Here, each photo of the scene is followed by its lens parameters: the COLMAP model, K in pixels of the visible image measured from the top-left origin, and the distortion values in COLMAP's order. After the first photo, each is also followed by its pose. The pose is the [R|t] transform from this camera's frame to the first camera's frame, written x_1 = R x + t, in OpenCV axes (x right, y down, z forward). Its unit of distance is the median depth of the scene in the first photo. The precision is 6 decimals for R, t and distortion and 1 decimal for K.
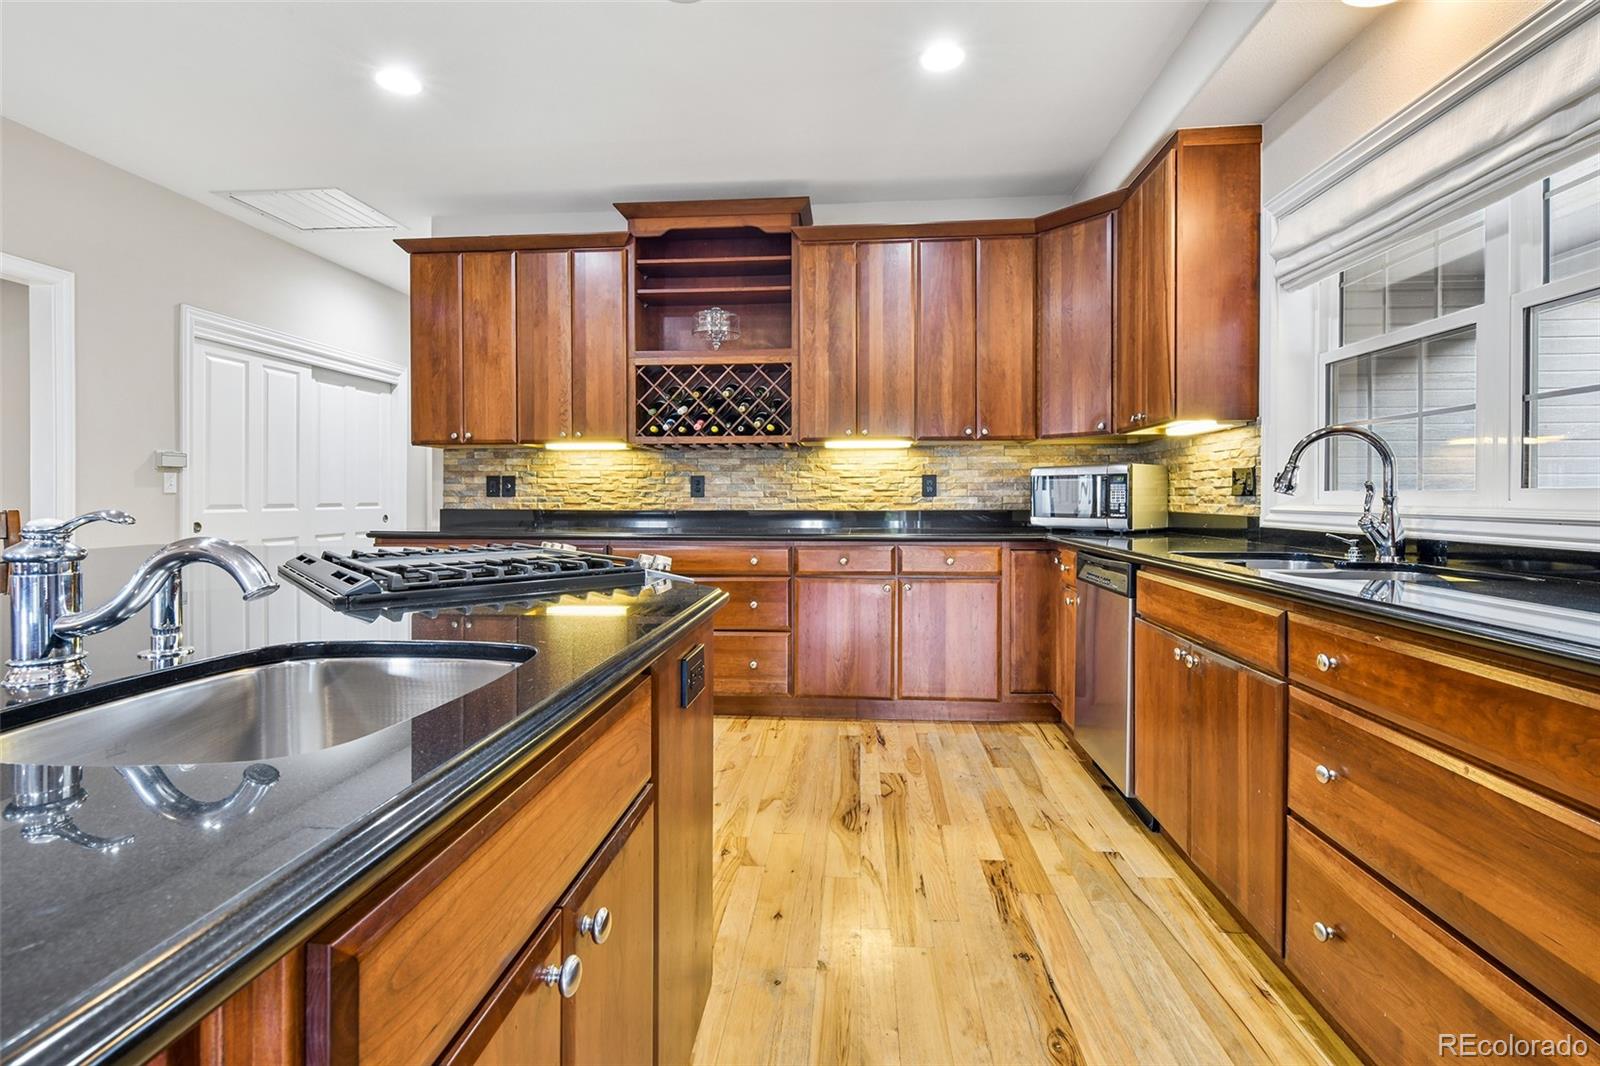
lens RADIAL K [[715.3, 0, 798.6], [0, 715.3, 498.7], [0, 0, 1]] dist [0.003101, 0.000665]
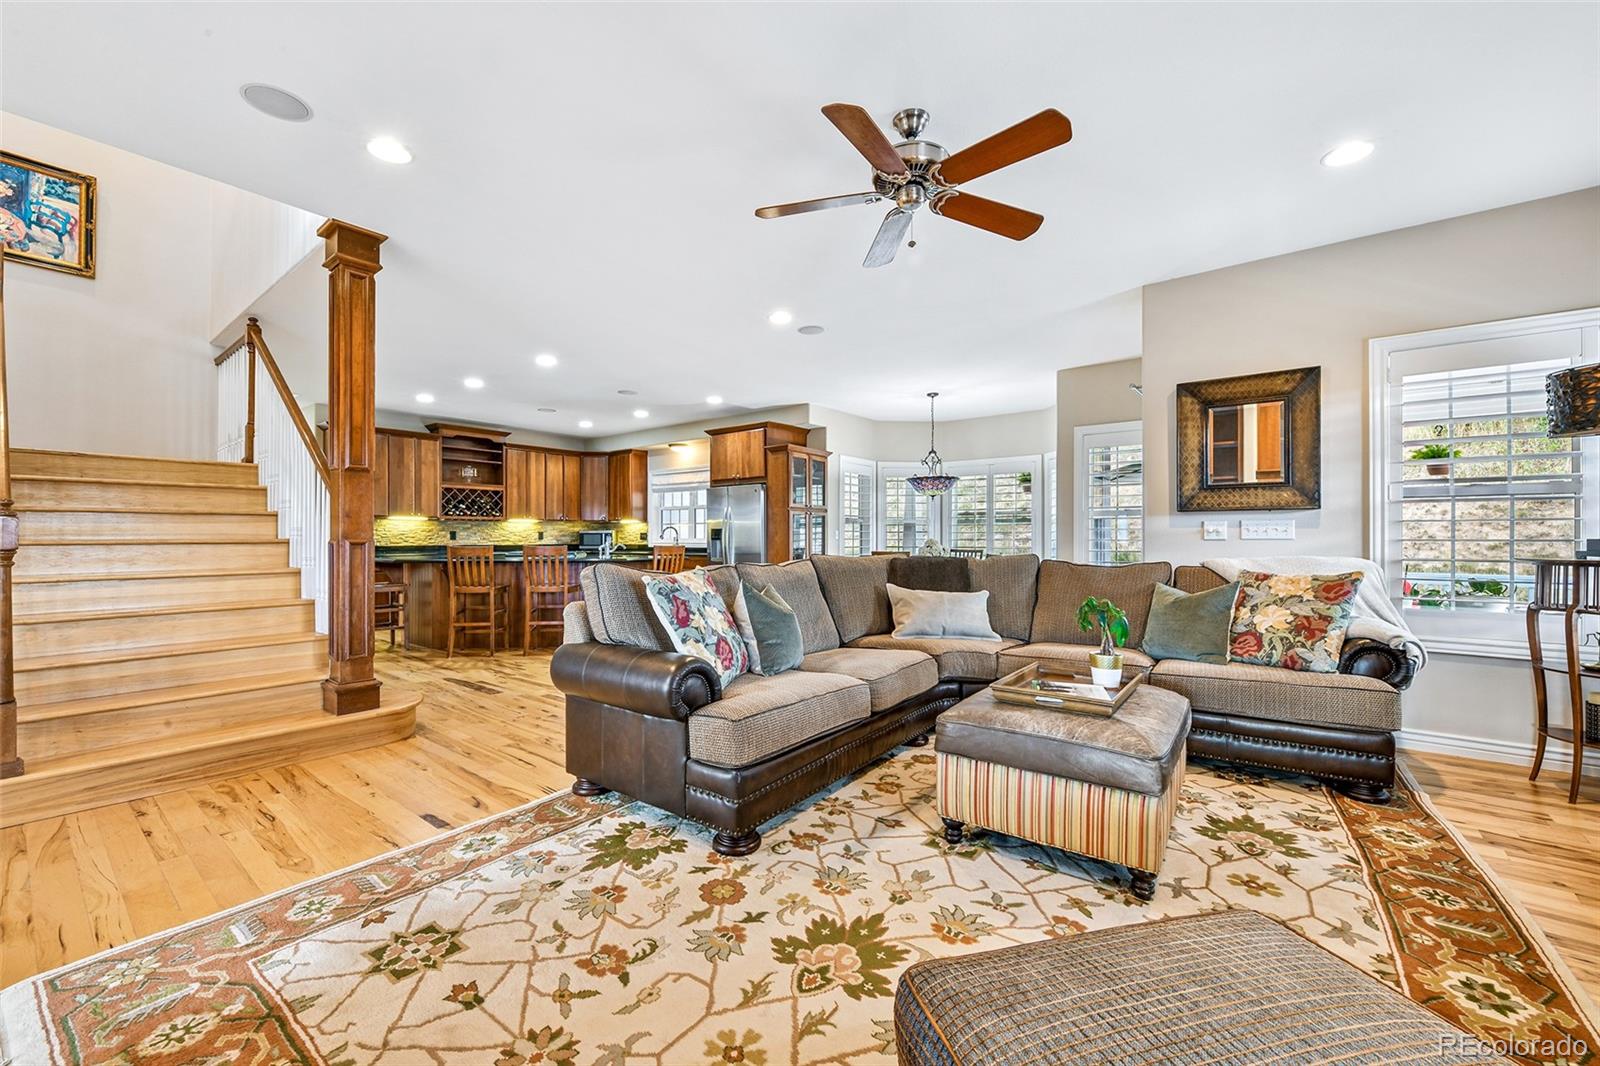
lens RADIAL K [[639.4, 0, 791.1], [0, 639.4, 542.2], [0, 0, 1]] dist [-0.002839, -0.001990]
pose [[0.565176, -0.003850, 0.824962, -1.365804], [0.001467, 0.999992, 0.003662, -0.000899], [-0.824969, -0.000860, 0.565177, -1.253773]]
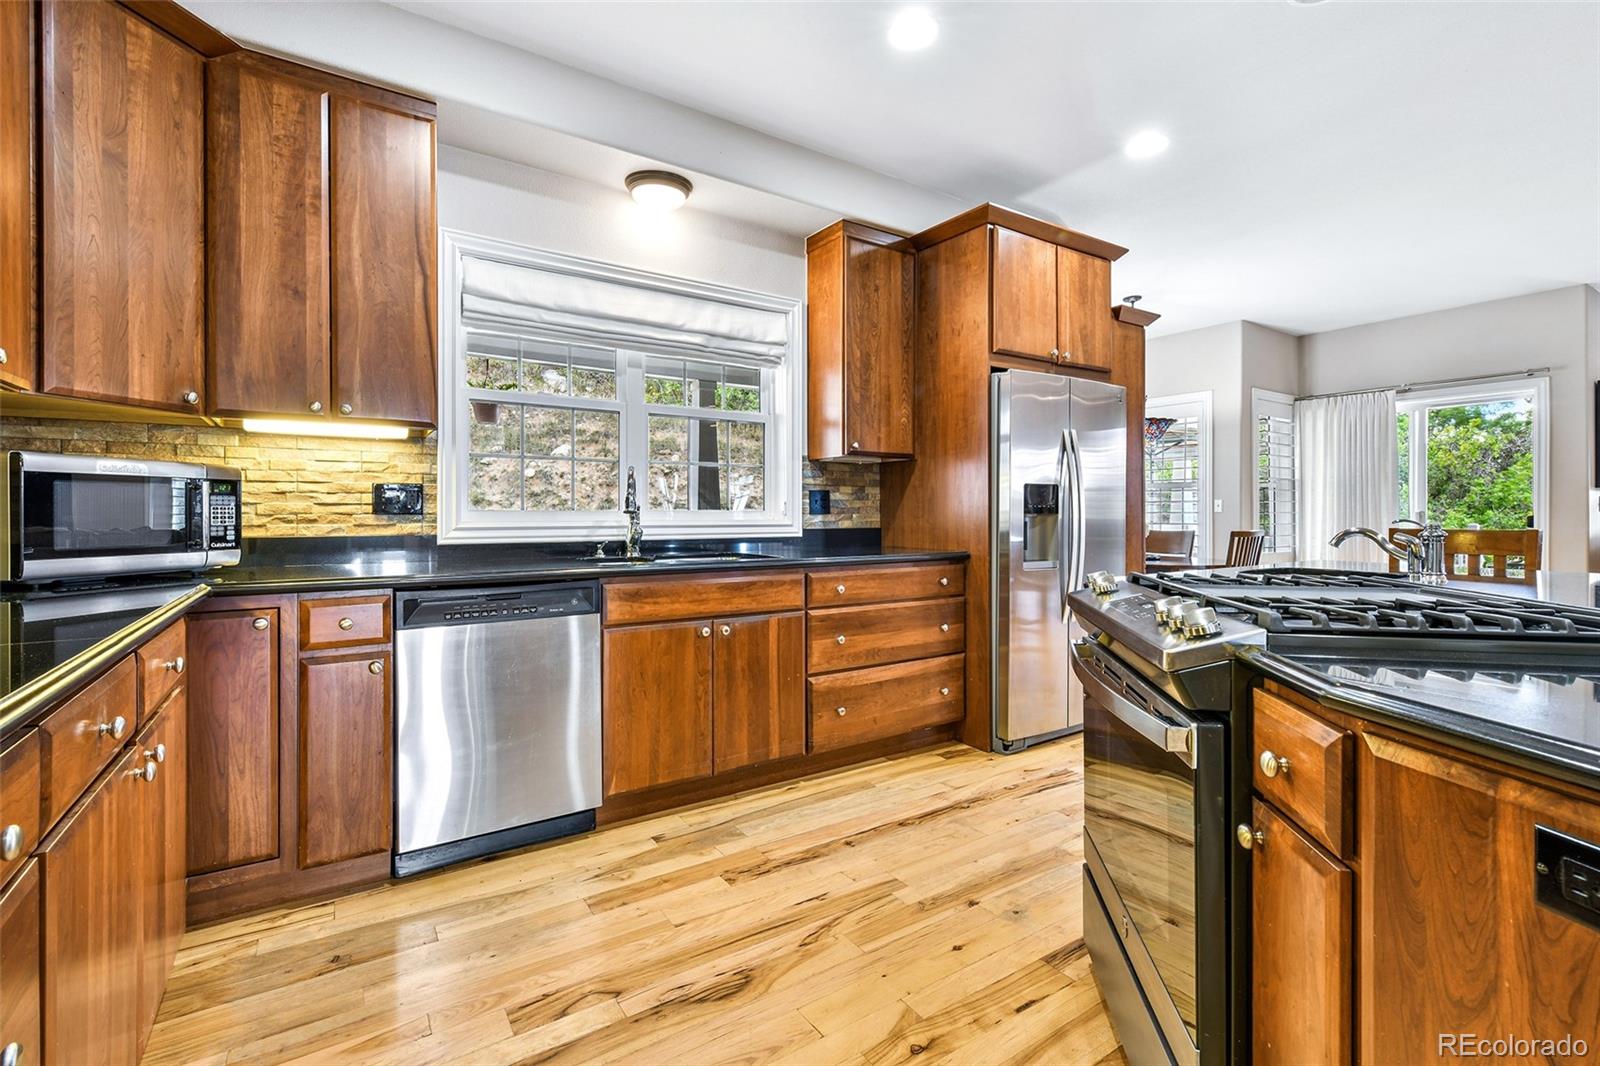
lens RADIAL K [[715.3, 0, 791.8], [0, 715.3, 514.8], [0, 0, 1]] dist [0.003101, 0.000665]
pose [[-0.611435, -0.000451, 0.791294, -0.314717], [0.003195, 0.999990, 0.003039, -0.003281], [-0.791288, 0.004386, -0.611428, 0.844742]]
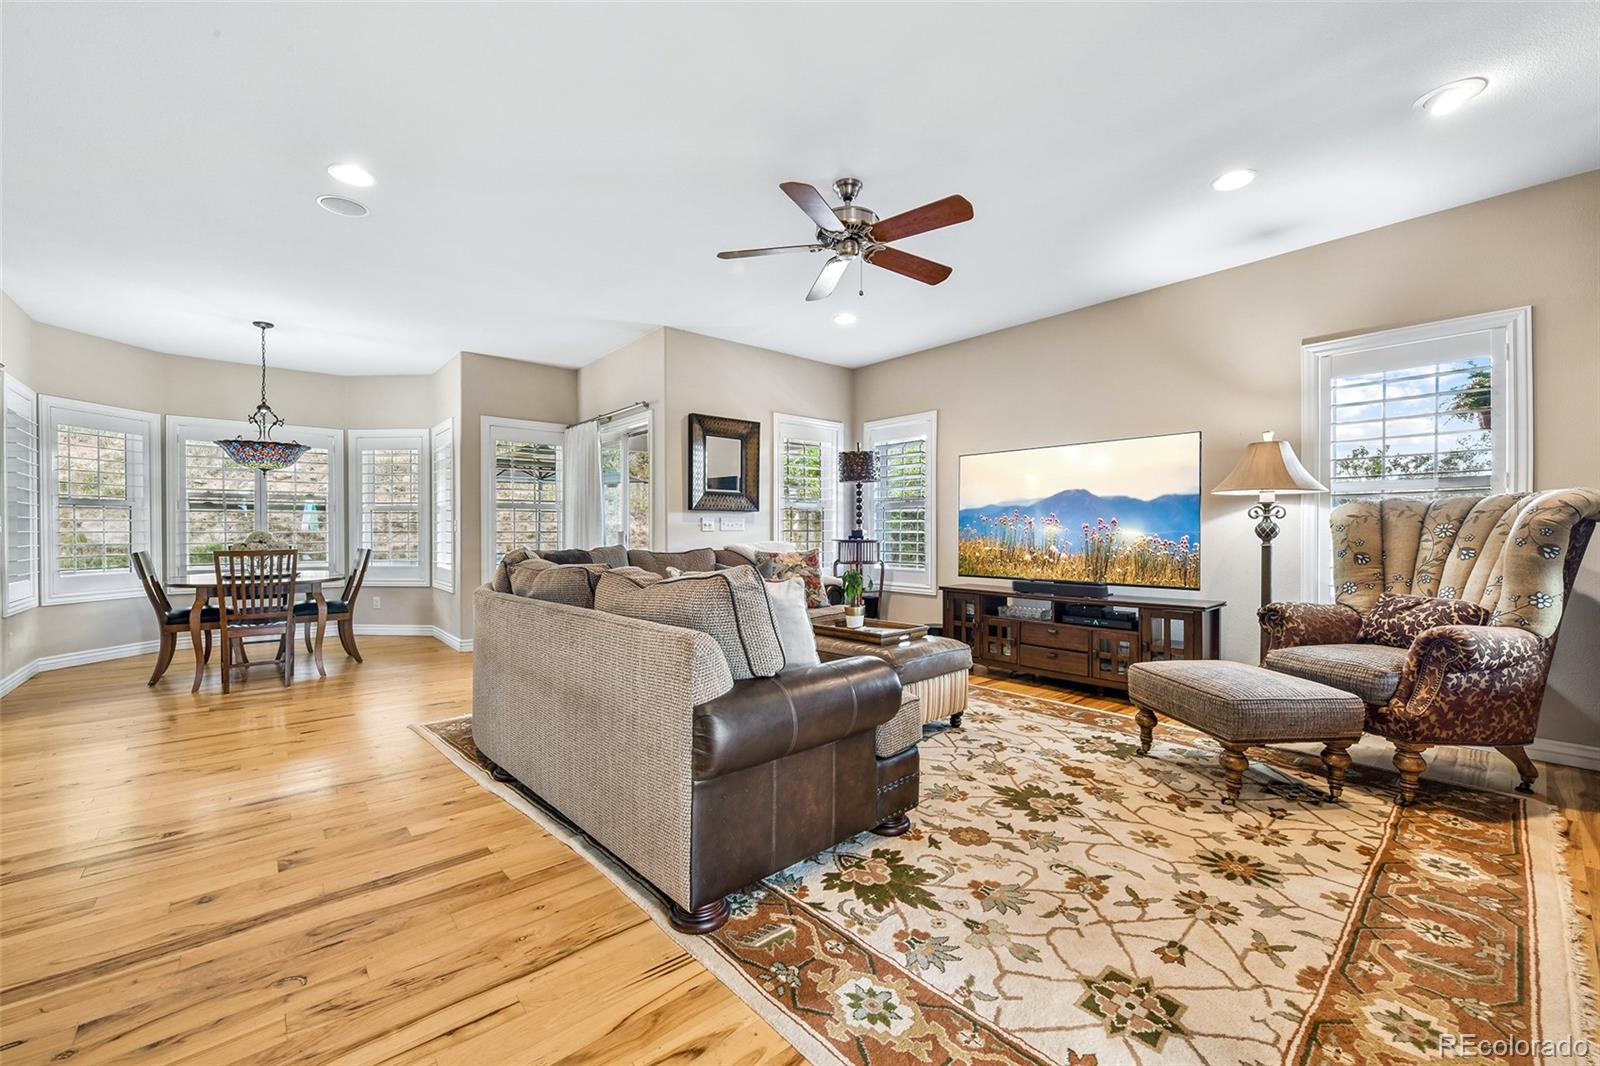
lens RADIAL K [[639.4, 0, 792.7], [0, 639.4, 532.9], [0, 0, 1]] dist [-0.002839, -0.001990]
pose [[-0.705585, -0.001165, 0.708625, -1.278477], [0.003510, 0.999981, 0.005139, -0.002591], [-0.708617, 0.006113, -0.705567, -0.394914]]
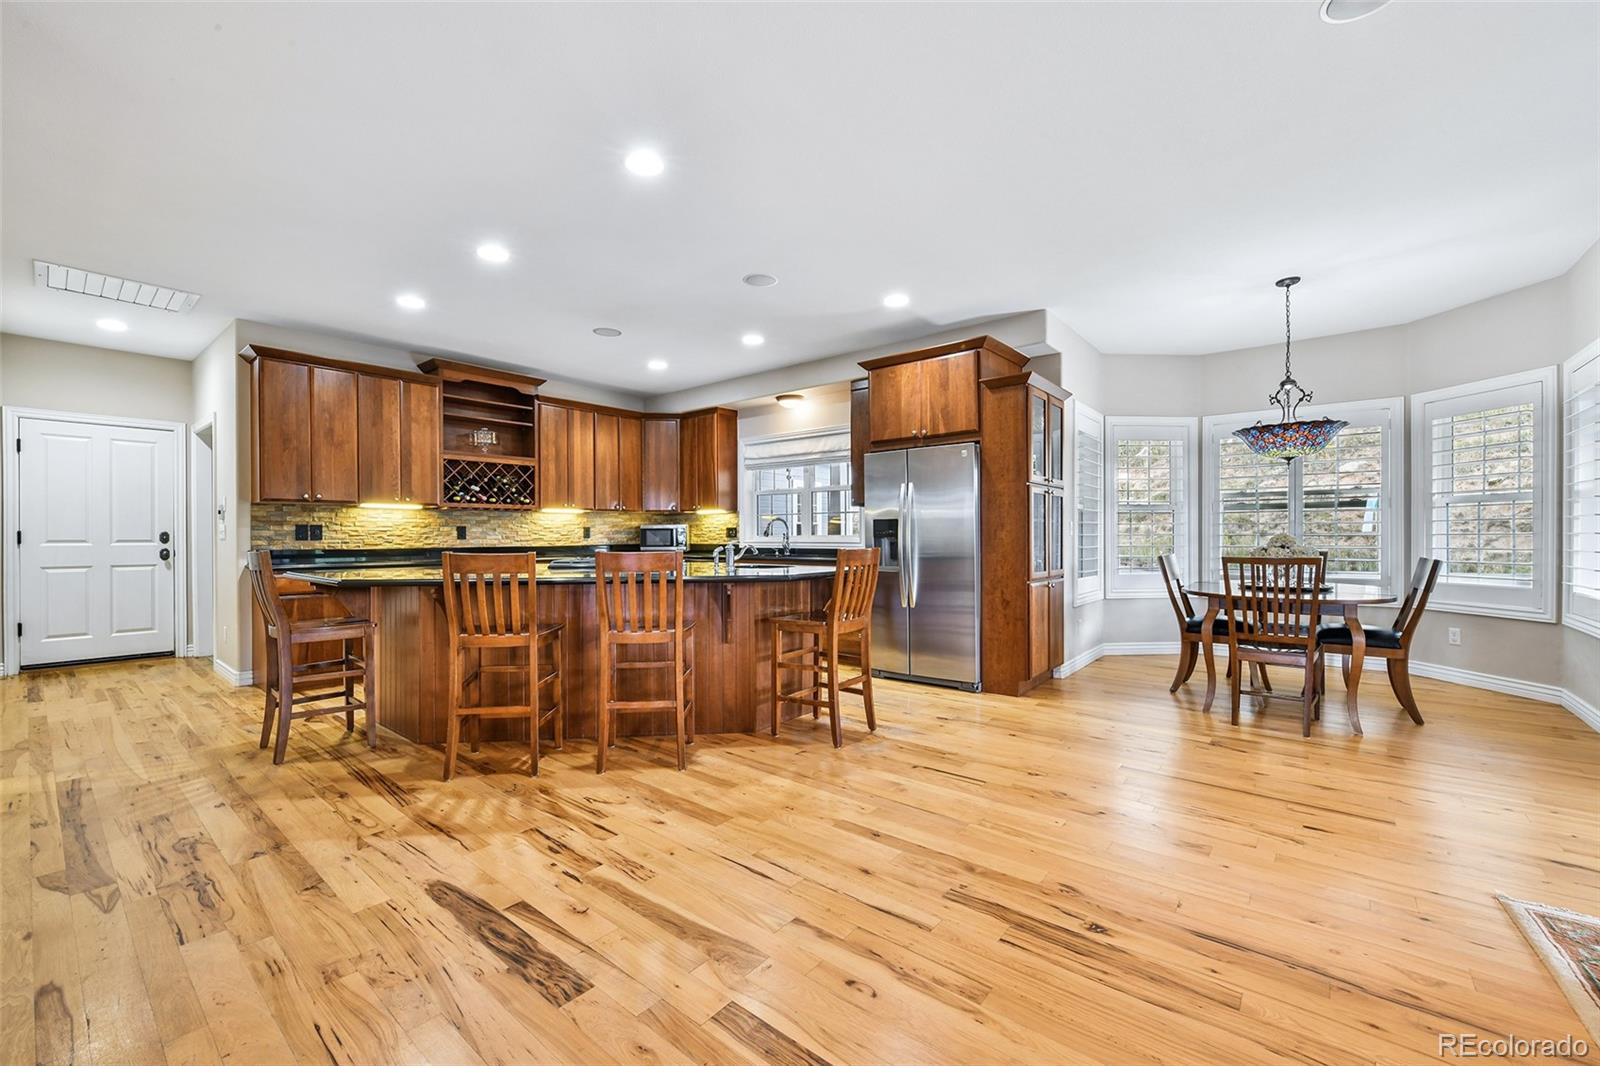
lens RADIAL K [[639.4, 0, 797.6], [0, 639.4, 540.0], [0, 0, 1]] dist [-0.002839, -0.001990]
pose [[0.573393, -0.008052, 0.819241, -0.948147], [0.006888, 0.999964, 0.005008, -0.002956], [-0.819251, 0.002771, 0.573428, -0.487105]]
